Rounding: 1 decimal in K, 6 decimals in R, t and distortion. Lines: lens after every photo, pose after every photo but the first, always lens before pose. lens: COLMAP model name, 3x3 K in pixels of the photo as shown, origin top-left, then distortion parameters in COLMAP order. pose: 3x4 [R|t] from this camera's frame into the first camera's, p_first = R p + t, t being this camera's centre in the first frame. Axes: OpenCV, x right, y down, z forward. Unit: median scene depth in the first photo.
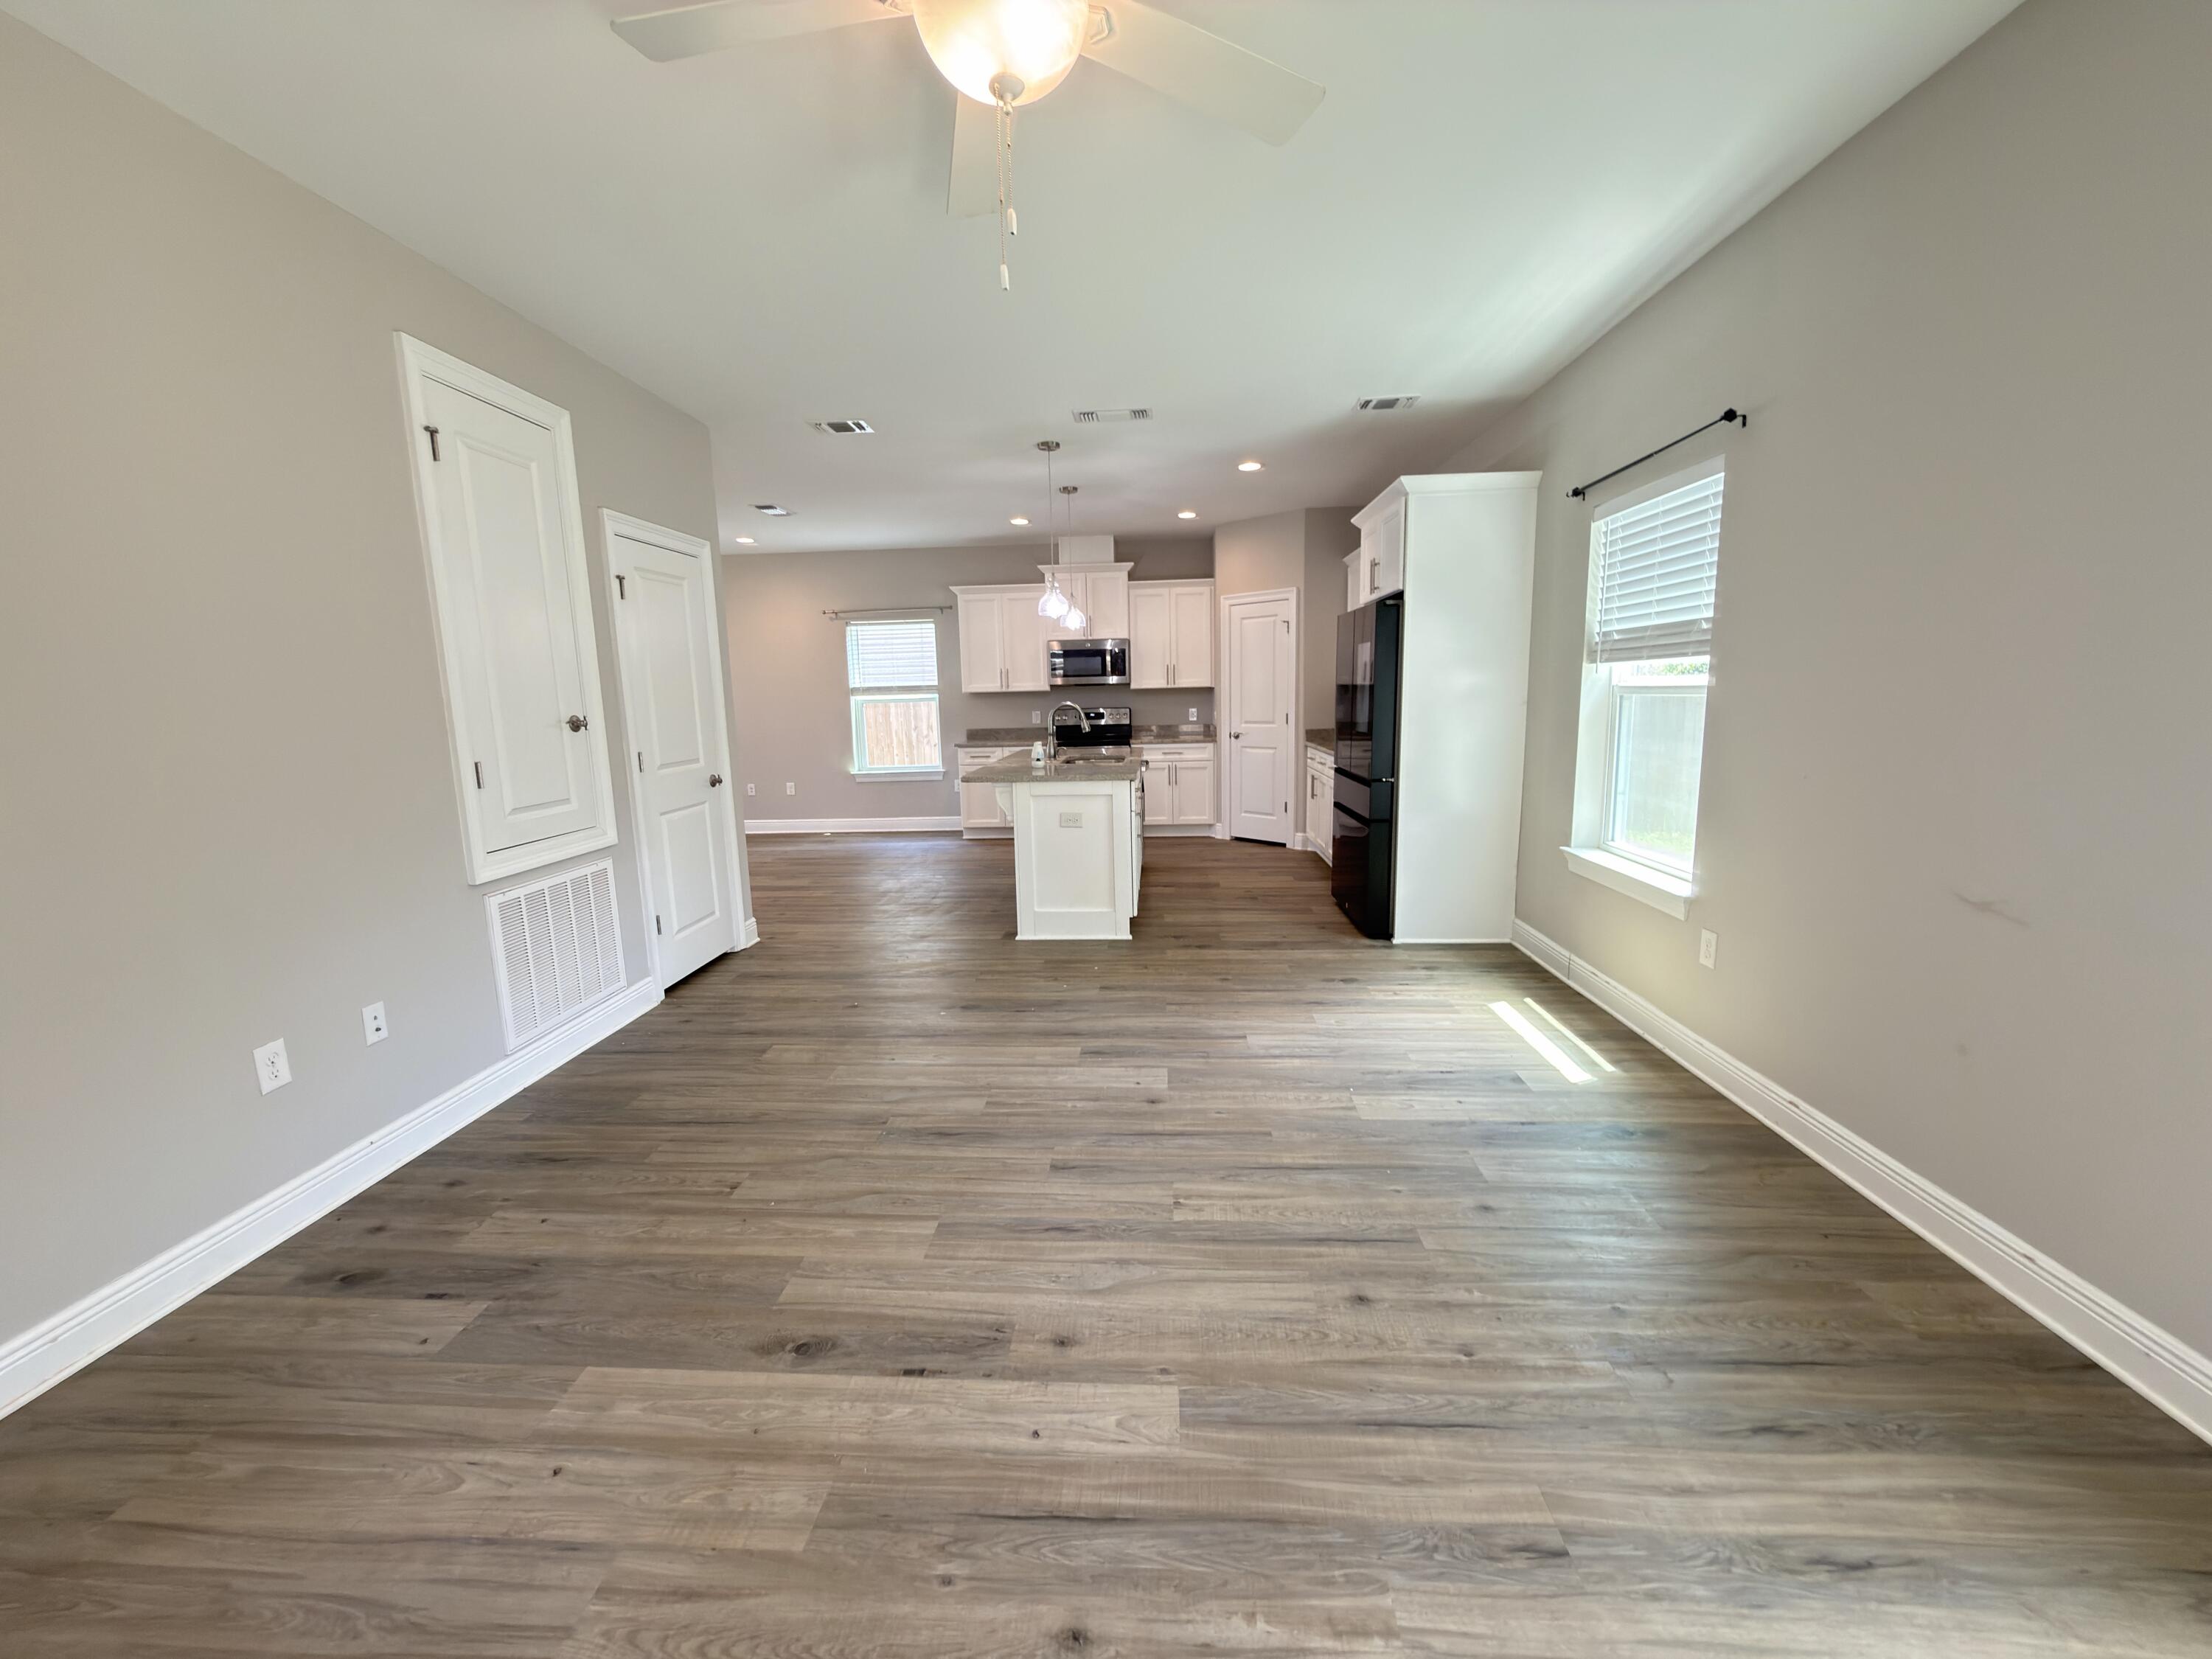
lens RADIAL K [[898.6, 0, 1103.3], [0, 898.6, 825.8], [0, 0, 1]] dist [-0.001236, 0.000510]
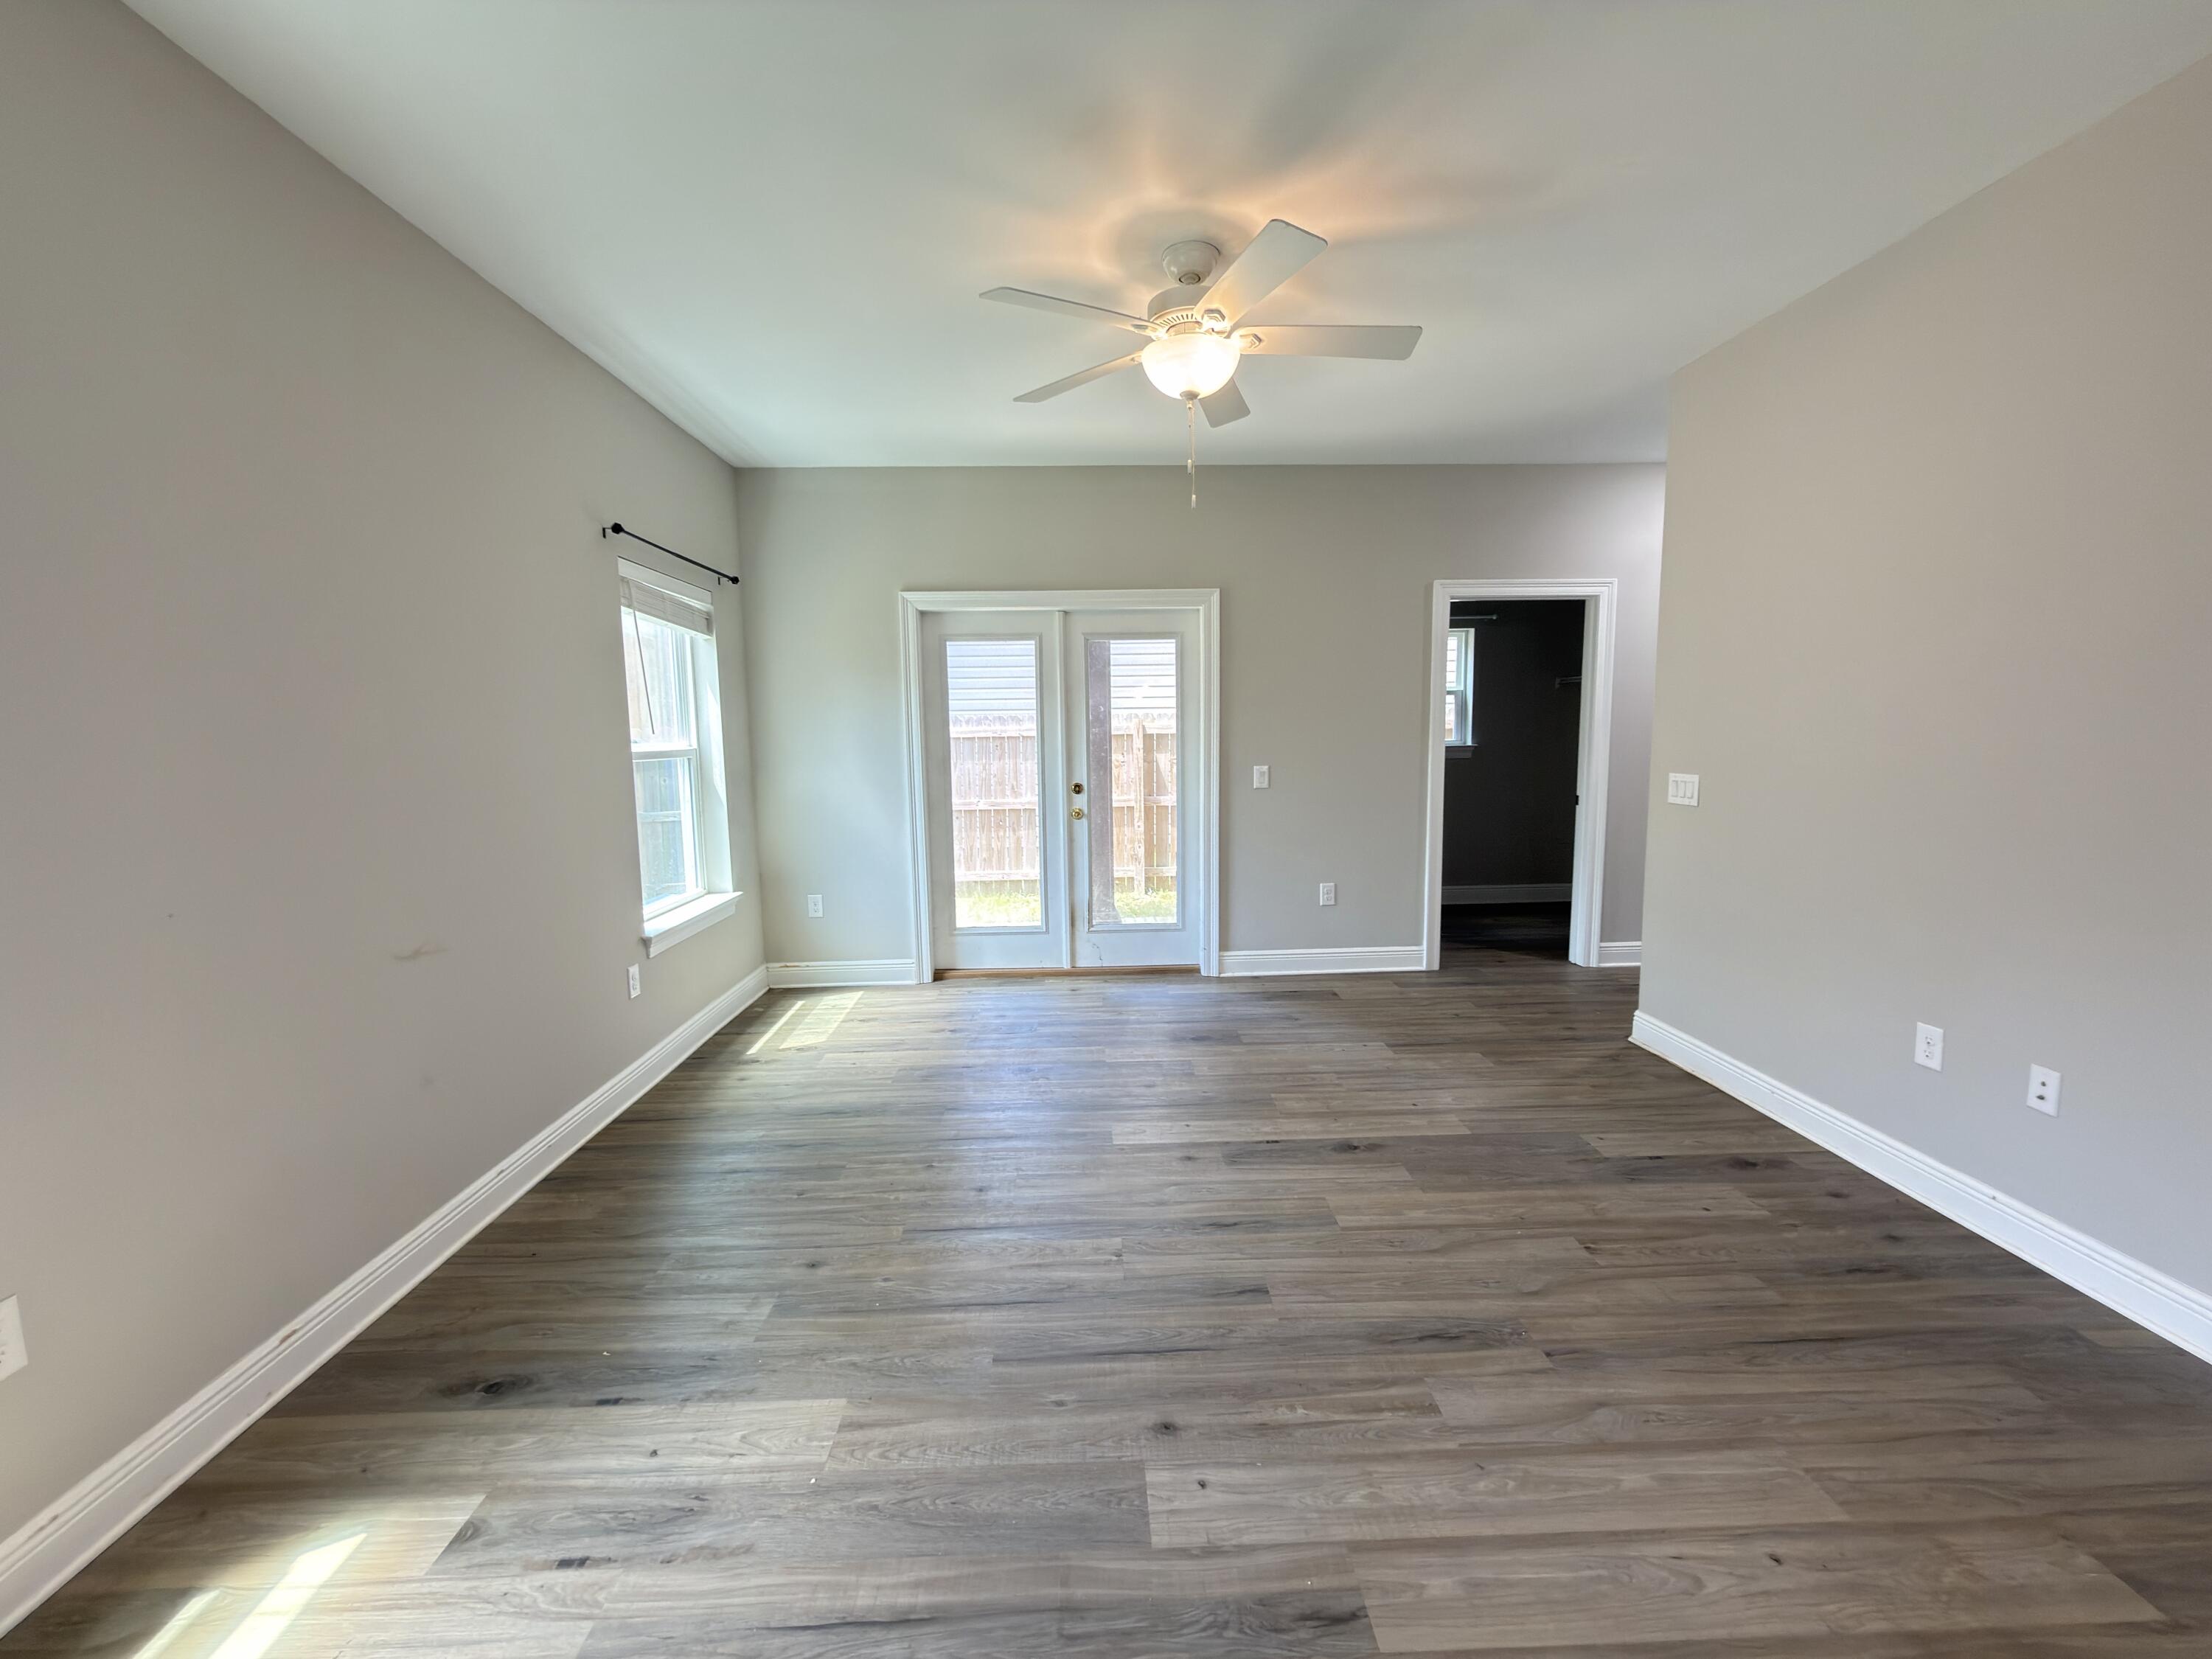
lens RADIAL K [[898.6, 0, 1118.2], [0, 898.6, 833.1], [0, 0, 1]] dist [-0.001236, 0.000510]
pose [[-0.993647, 0.051309, -0.100162, 0.048719], [0.022930, 0.963656, 0.266159, -0.090361], [0.110178, 0.262172, -0.958711, 0.562992]]
